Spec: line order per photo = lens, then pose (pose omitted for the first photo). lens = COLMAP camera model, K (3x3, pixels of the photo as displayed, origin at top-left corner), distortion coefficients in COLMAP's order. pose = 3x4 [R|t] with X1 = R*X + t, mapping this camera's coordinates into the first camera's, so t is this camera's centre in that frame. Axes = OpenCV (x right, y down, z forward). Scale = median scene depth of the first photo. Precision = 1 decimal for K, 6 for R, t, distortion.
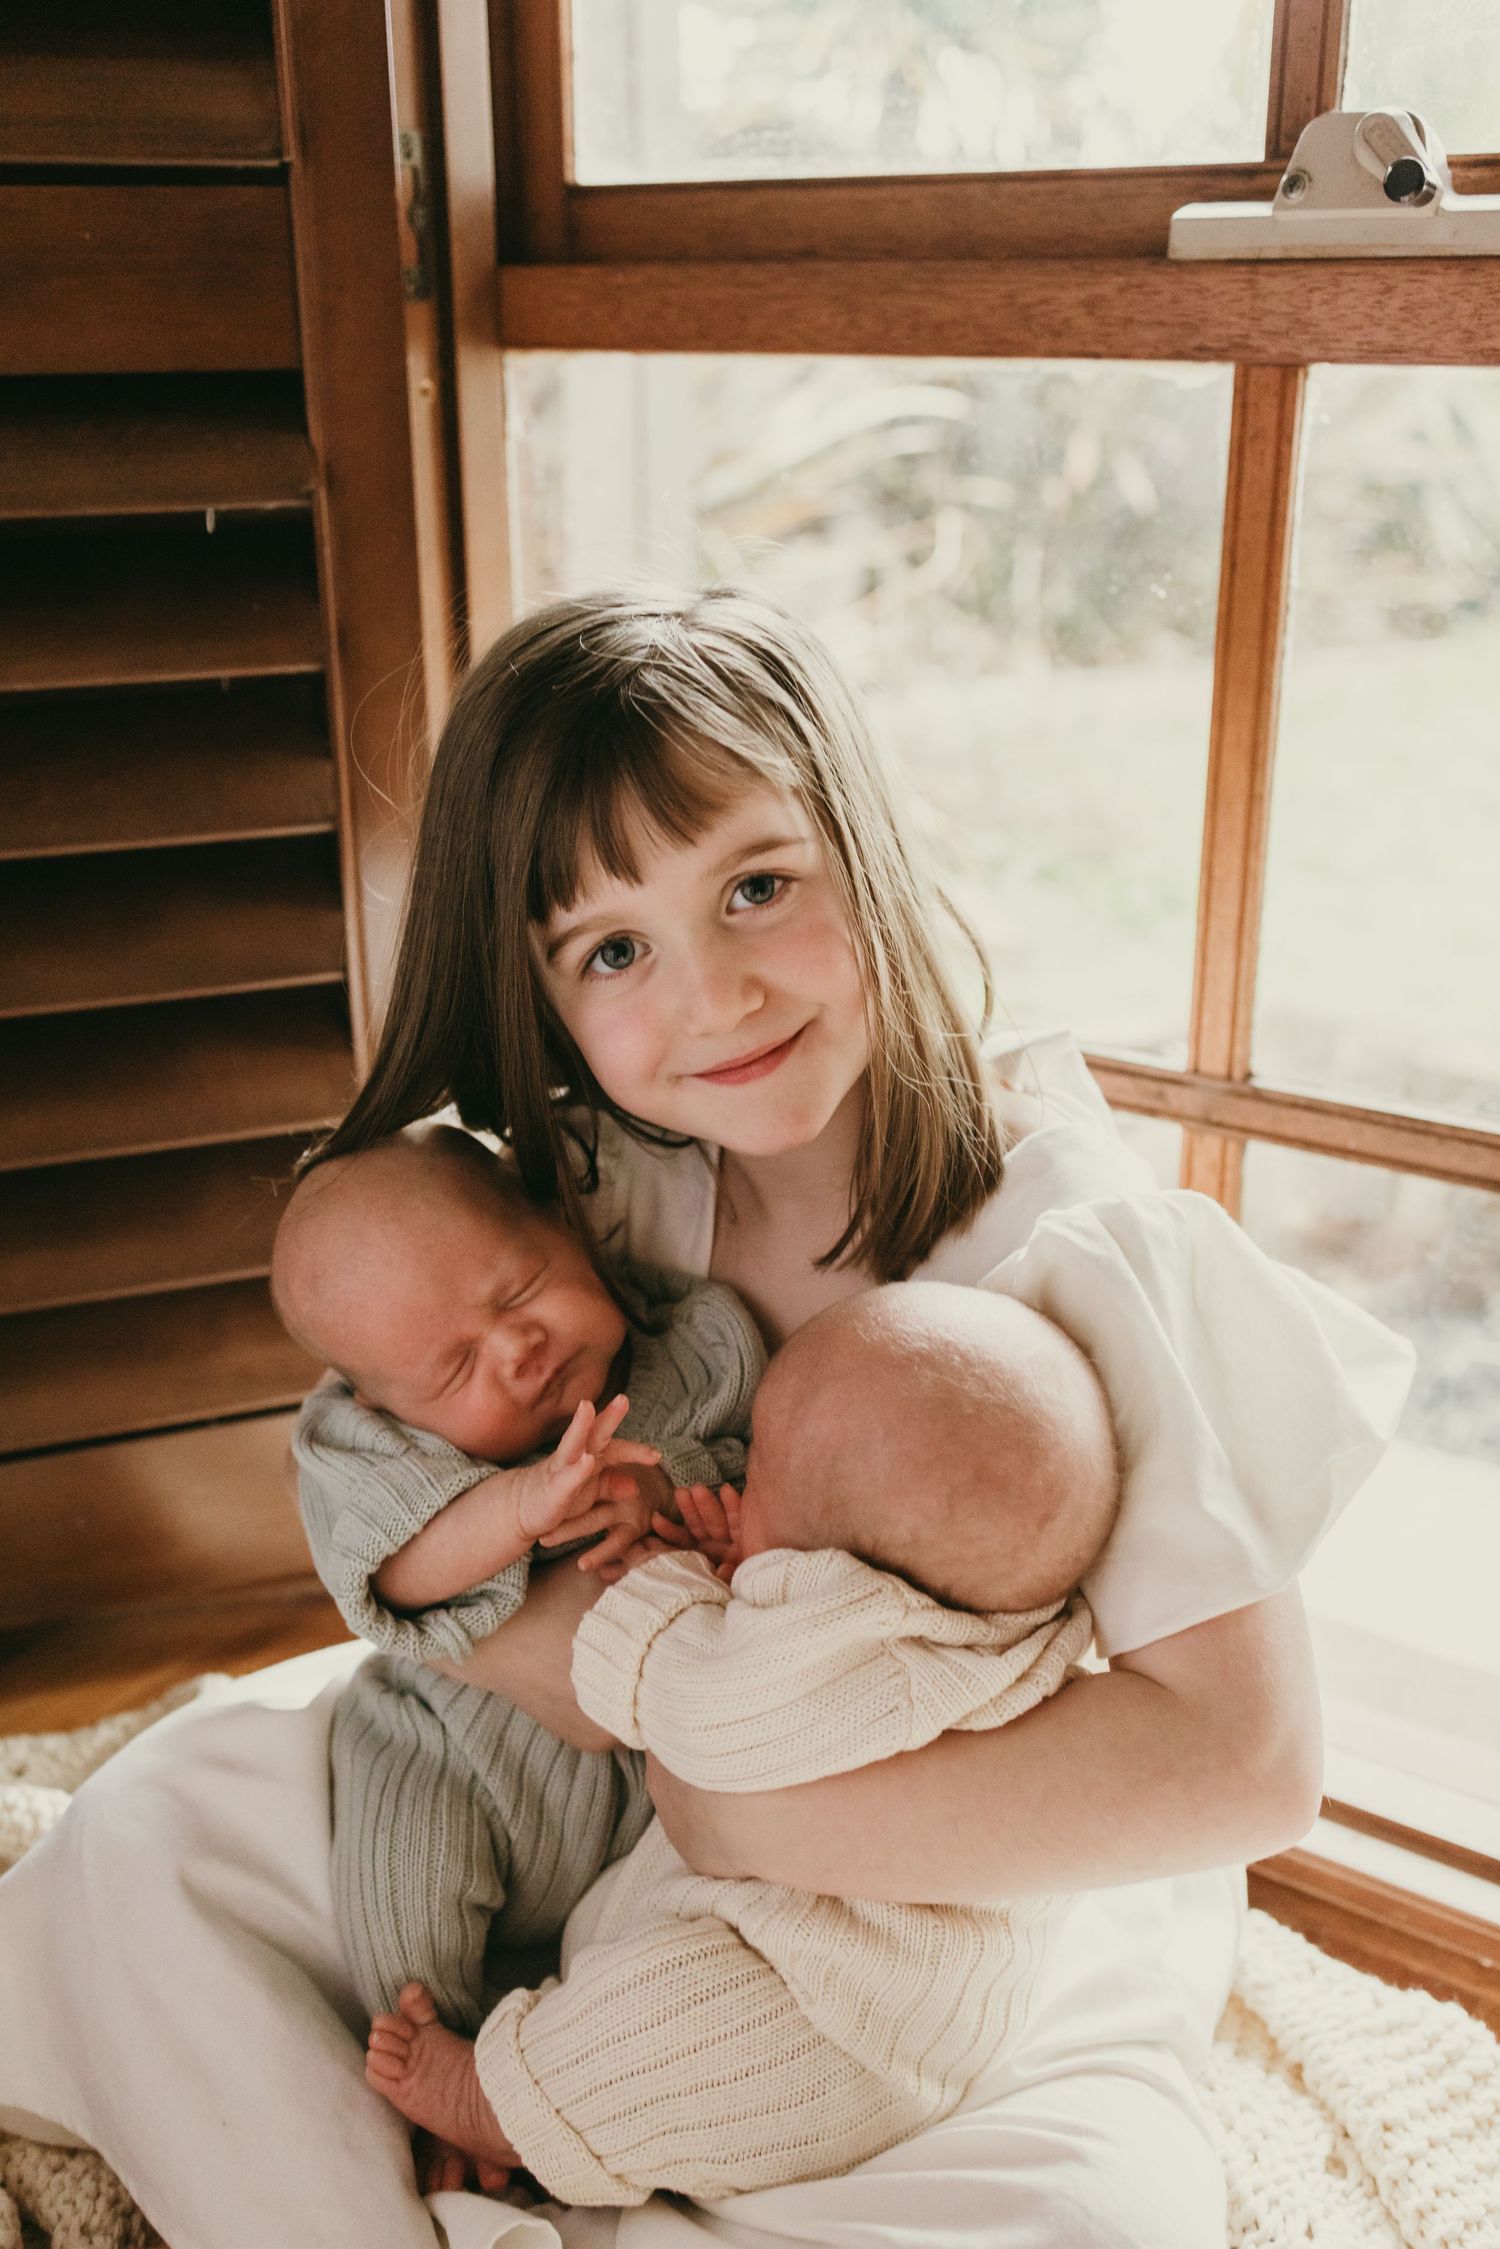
lens RADIAL K [[2316.2, 0, 725.8], [0, 2316.2, 1140.0], [0, 0, 1]] dist [0.015389, 0.000000]
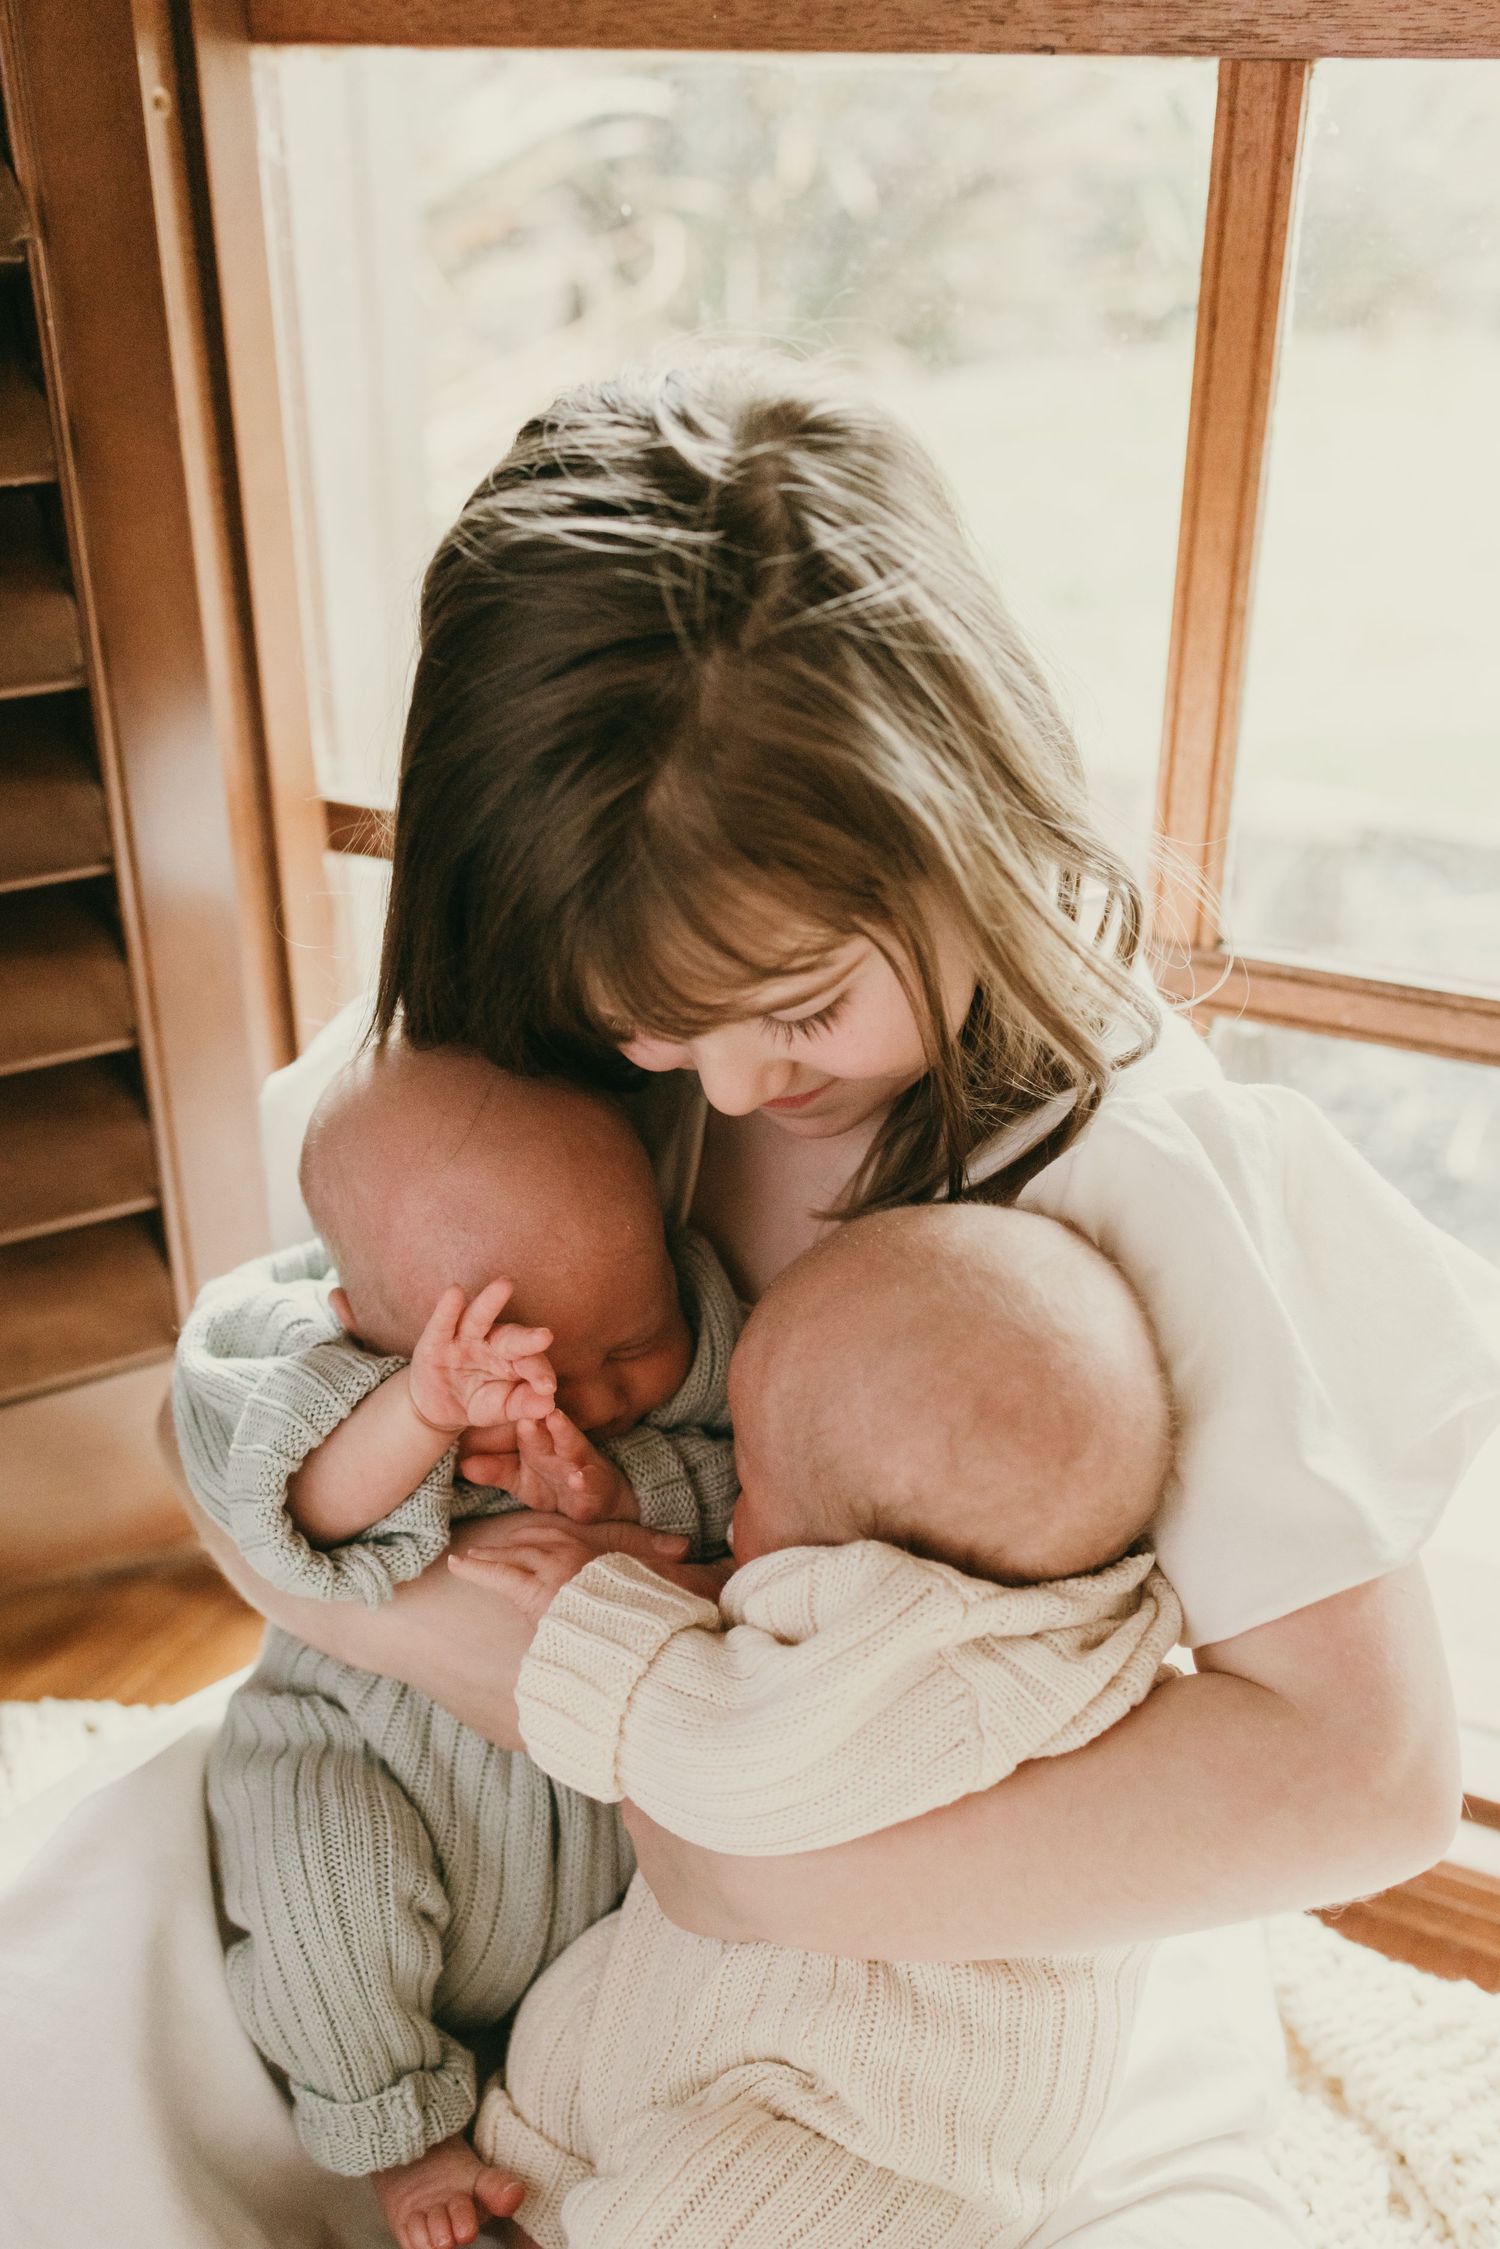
lens RADIAL K [[2316.2, 0, 727.7], [0, 2316.2, 1153.2], [0, 0, 1]] dist [0.015389, 0.000000]
pose [[0.990390, -0.065860, 0.121617, -0.063922], [0.050737, 0.991046, 0.123508, -0.068415], [-0.128662, -0.116150, 0.984863, 0.190819]]
